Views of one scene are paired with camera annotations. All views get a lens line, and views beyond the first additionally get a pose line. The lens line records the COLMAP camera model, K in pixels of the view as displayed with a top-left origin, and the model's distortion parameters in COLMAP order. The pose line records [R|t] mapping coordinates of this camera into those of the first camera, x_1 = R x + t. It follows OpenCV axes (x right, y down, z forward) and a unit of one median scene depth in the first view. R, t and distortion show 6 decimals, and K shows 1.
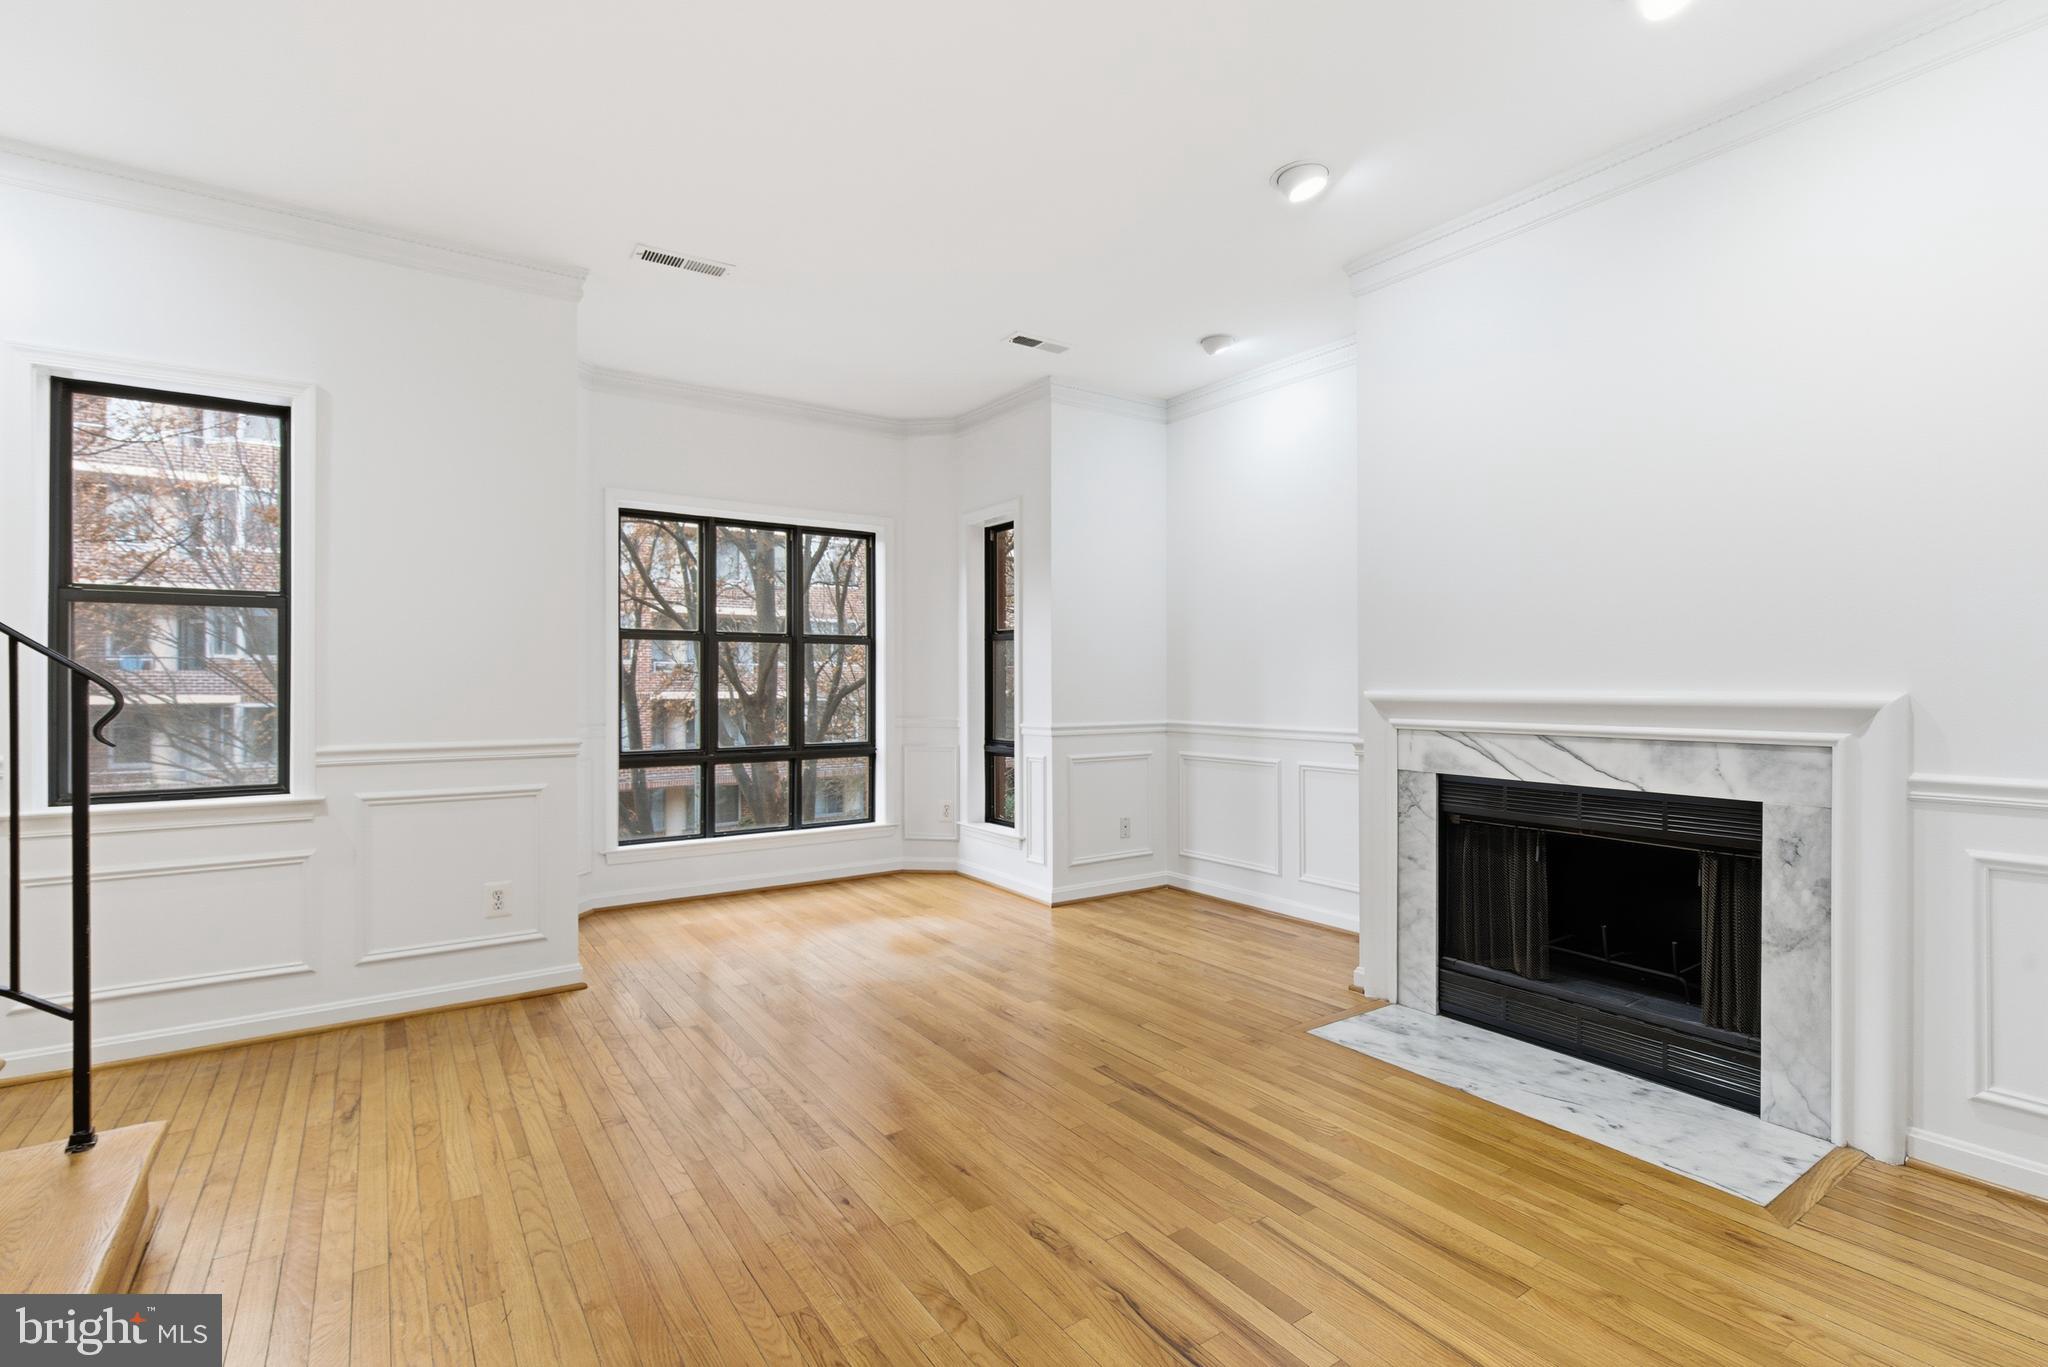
lens RADIAL K [[937.6, 0, 1016.8], [0, 937.6, 681.1], [0, 0, 1]] dist [0.002393, -0.001434]
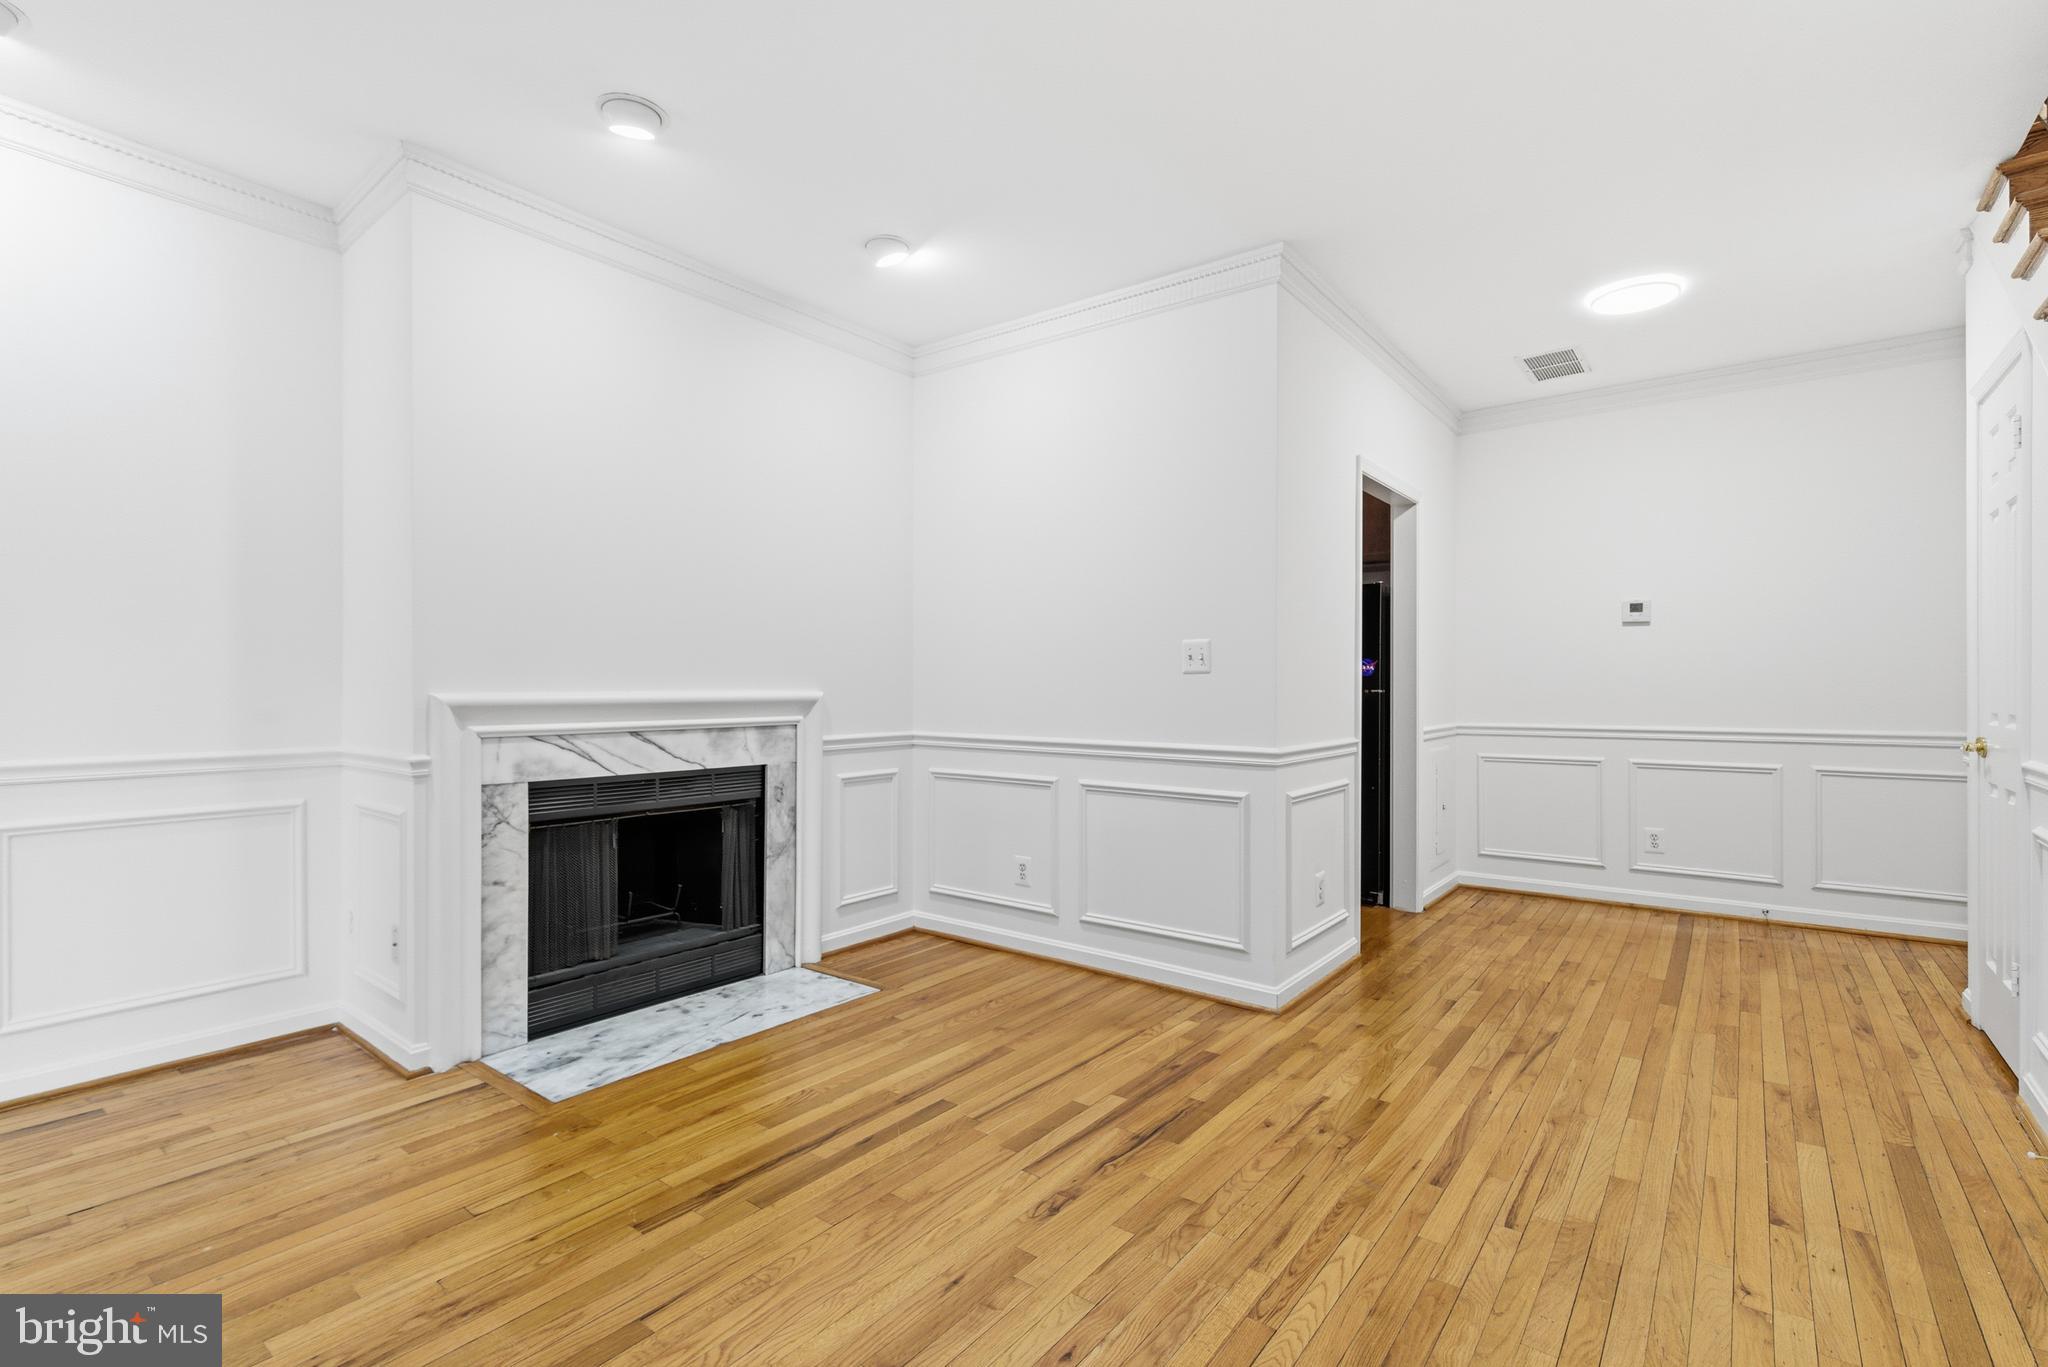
lens RADIAL K [[937.6, 0, 1016.8], [0, 937.6, 681.1], [0, 0, 1]] dist [0.002393, -0.001434]
pose [[-0.305575, 0.004754, 0.952156, -0.593829], [-0.003450, 0.999975, -0.006100, 0.002388], [-0.952162, -0.005149, -0.305551, 0.836049]]
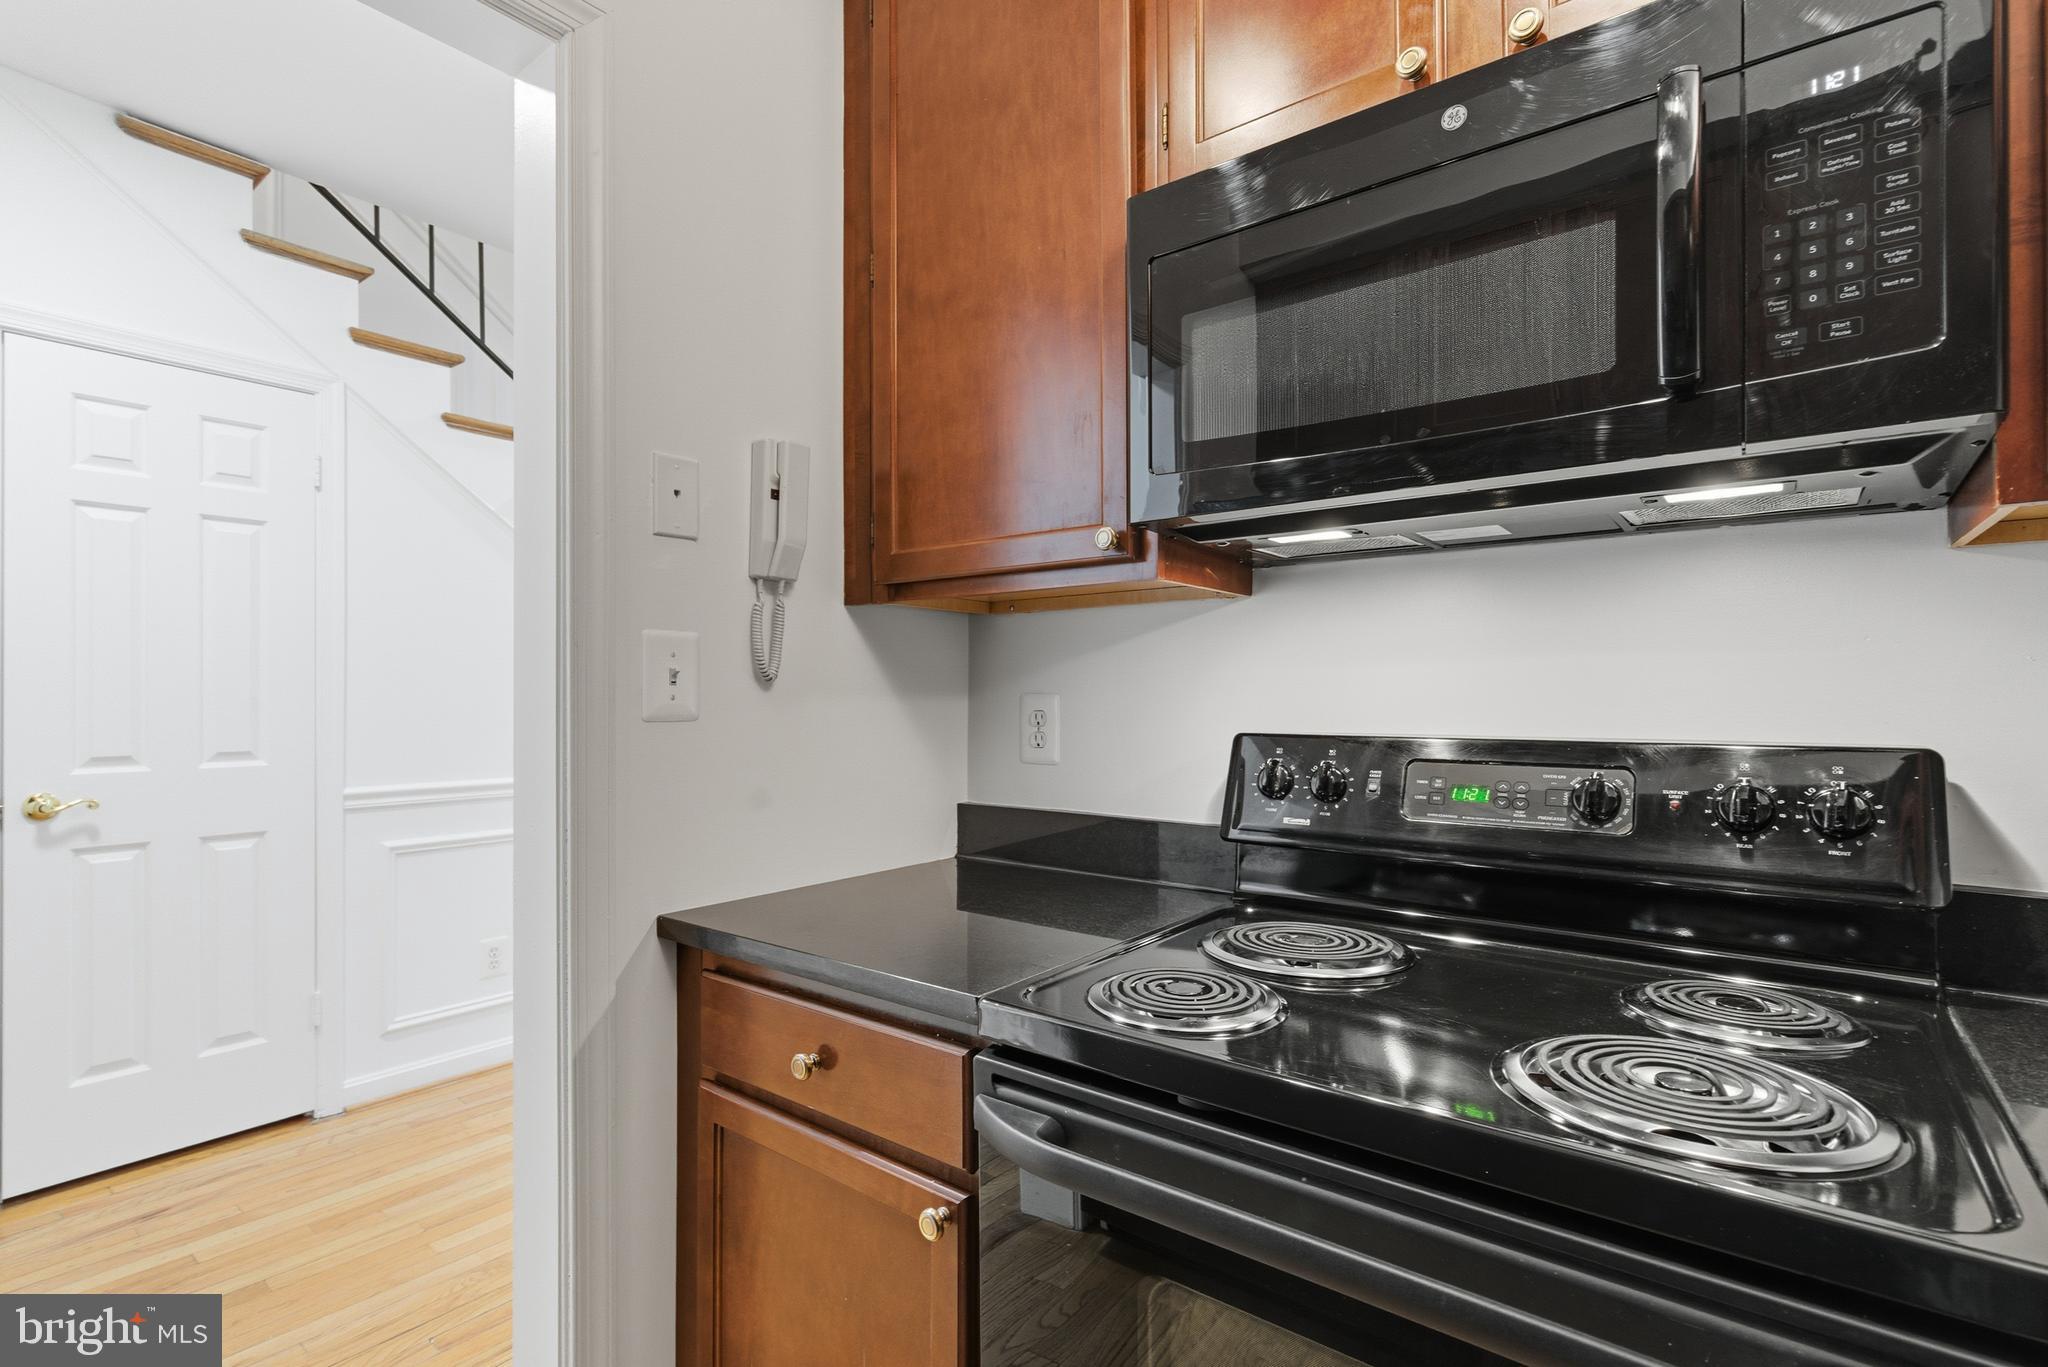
lens RADIAL K [[948.1, 0, 1024.0], [0, 948.1, 683.5], [0, 0, 1]] dist [-0.003178, -0.000935]
pose [[0.305646, -0.003788, -0.952138, 0.930854], [0.003062, 0.999991, -0.002995, -0.028229], [0.952140, -0.002000, 0.305655, 0.086094]]
